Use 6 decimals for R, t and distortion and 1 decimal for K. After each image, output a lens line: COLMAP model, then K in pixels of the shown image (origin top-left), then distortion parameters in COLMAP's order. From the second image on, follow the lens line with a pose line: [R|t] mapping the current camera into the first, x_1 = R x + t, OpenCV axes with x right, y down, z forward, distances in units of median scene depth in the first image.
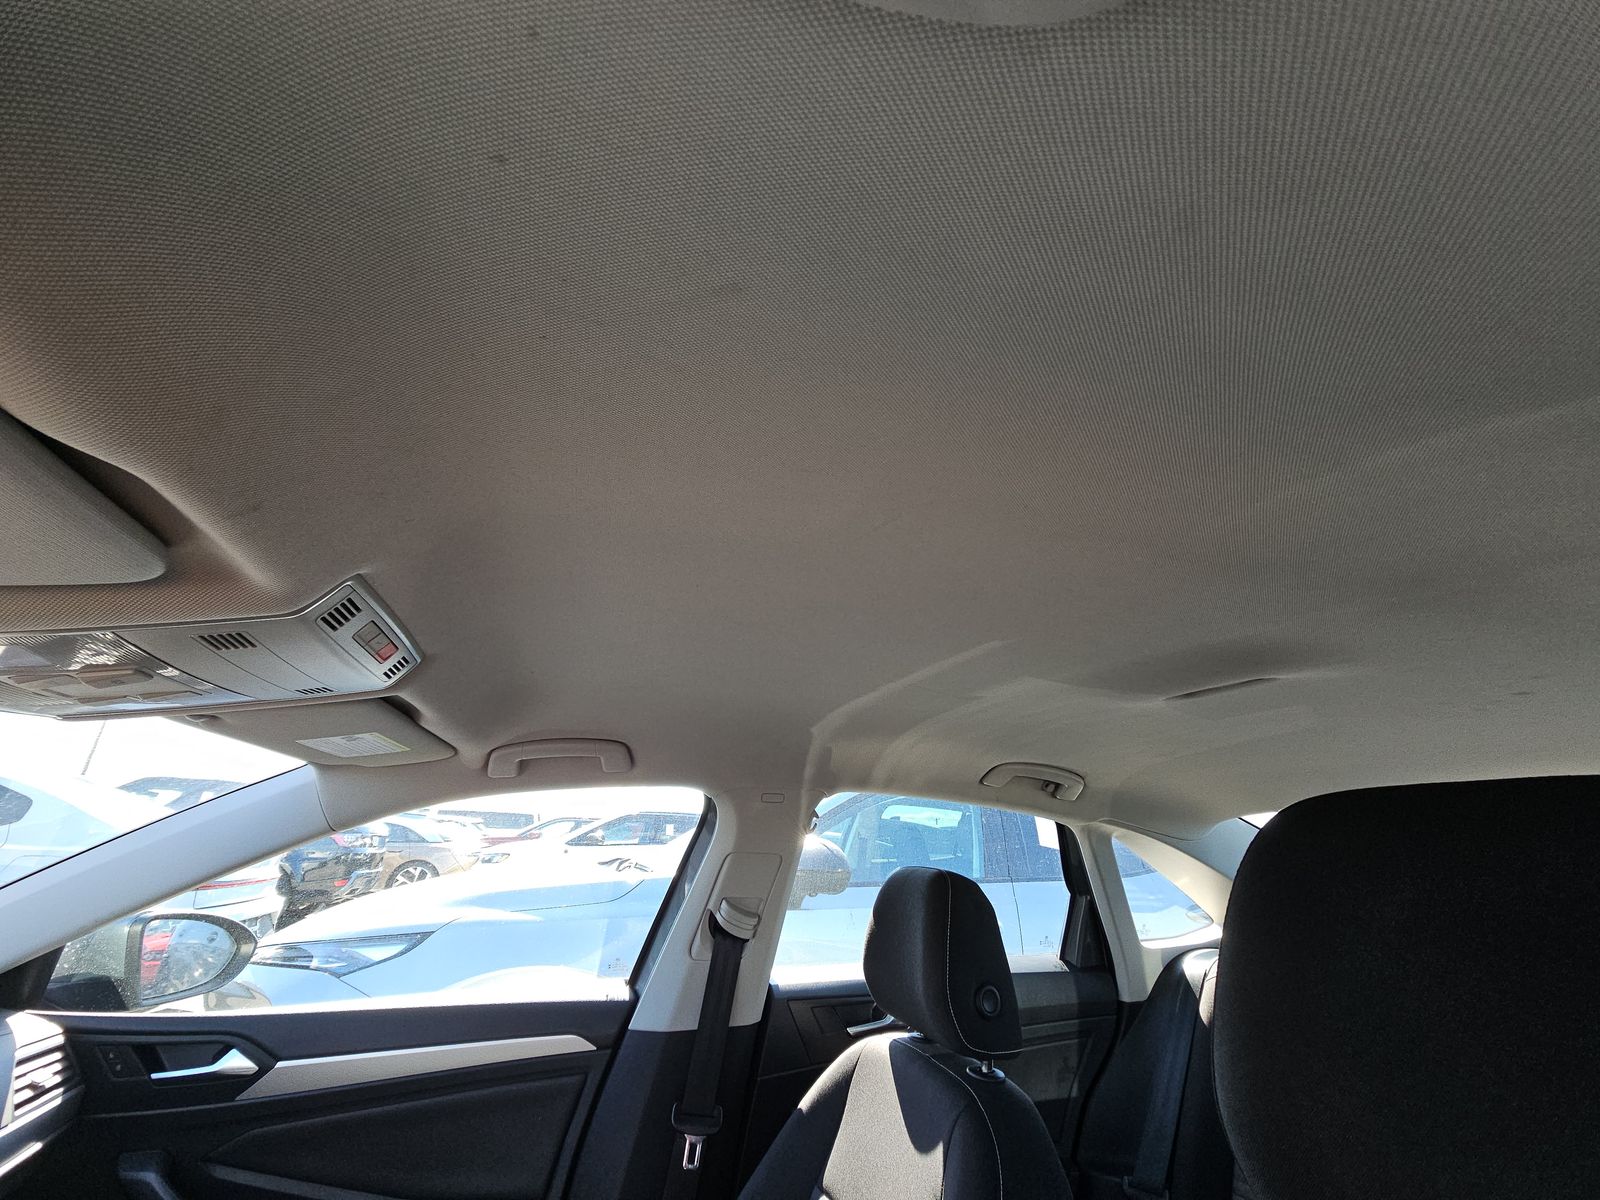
lens RADIAL K [[642.8, 0, 803.7], [0, 642.8, 602.2], [0, 0, 1]] dist [-0.002934, -0.000011]
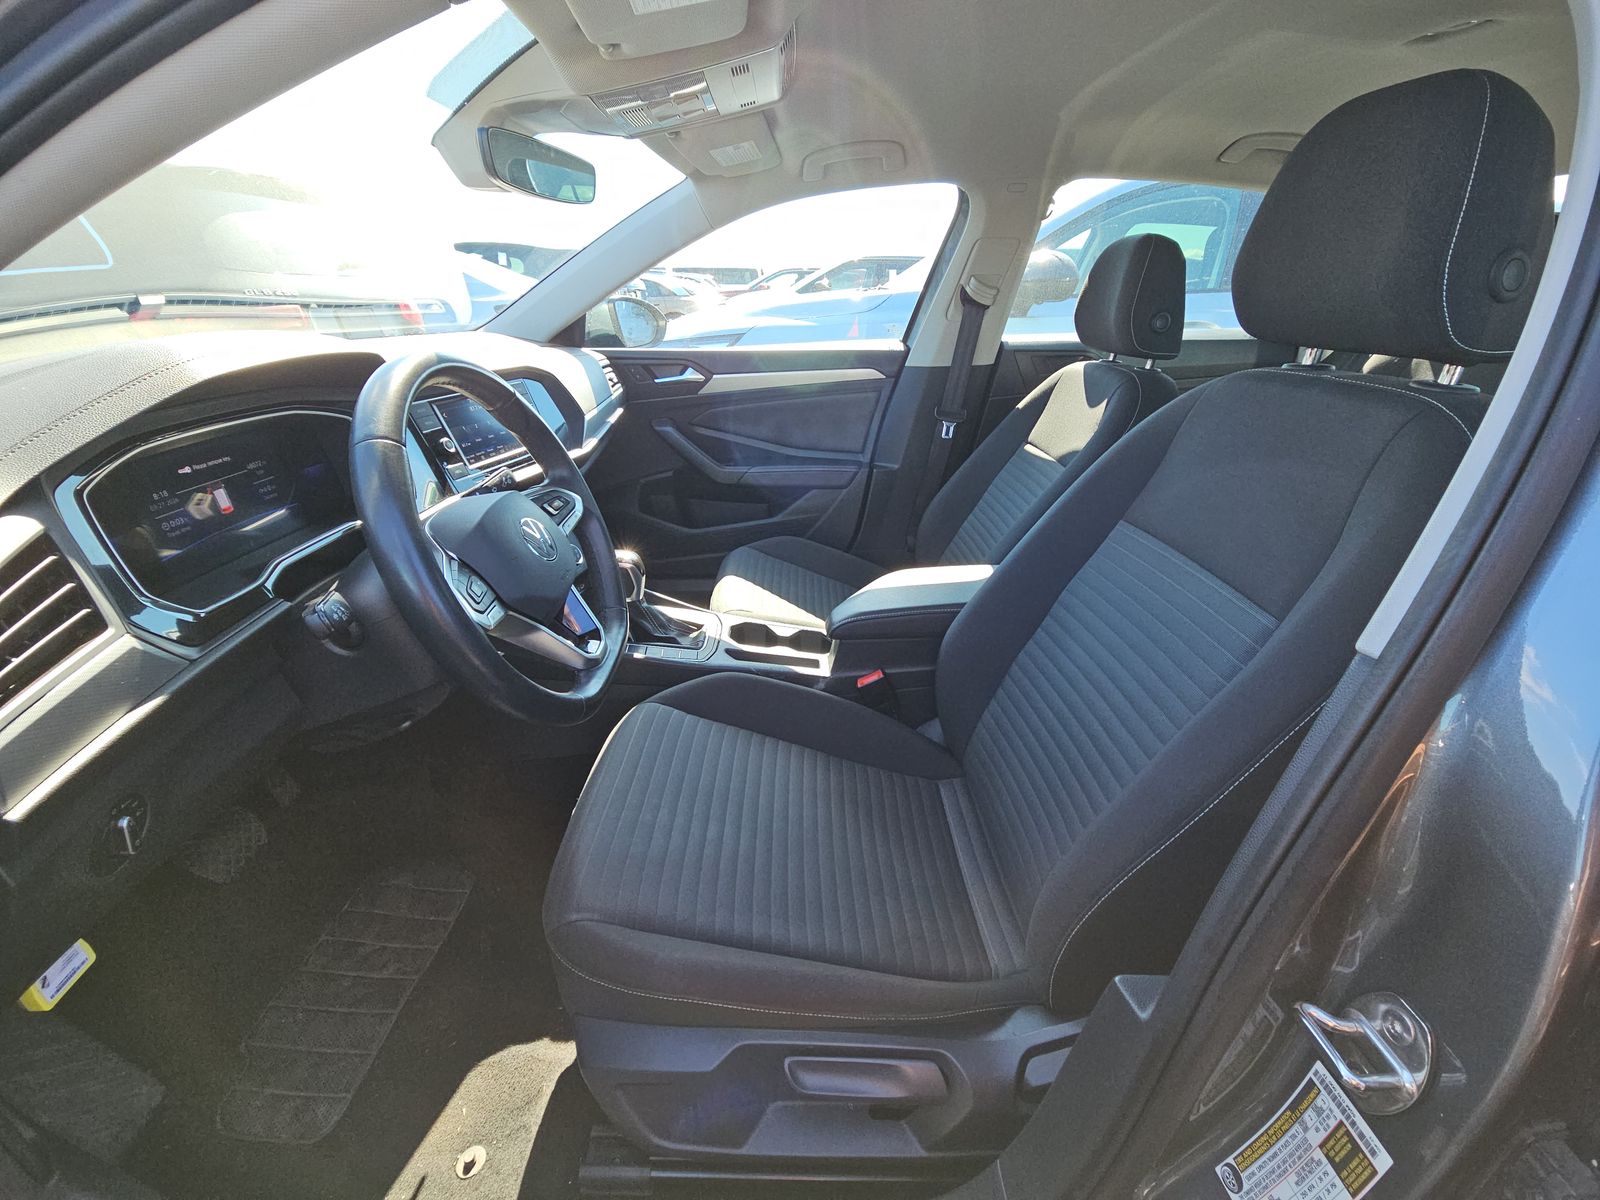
lens RADIAL K [[642.8, 0, 803.7], [0, 642.8, 602.2], [0, 0, 1]] dist [-0.002934, -0.000011]
pose [[0.952725, 0.104544, -0.285282, -0.005083], [0.132262, 0.702608, 0.699177, -0.049281], [0.273537, -0.703855, 0.655565, -0.478848]]
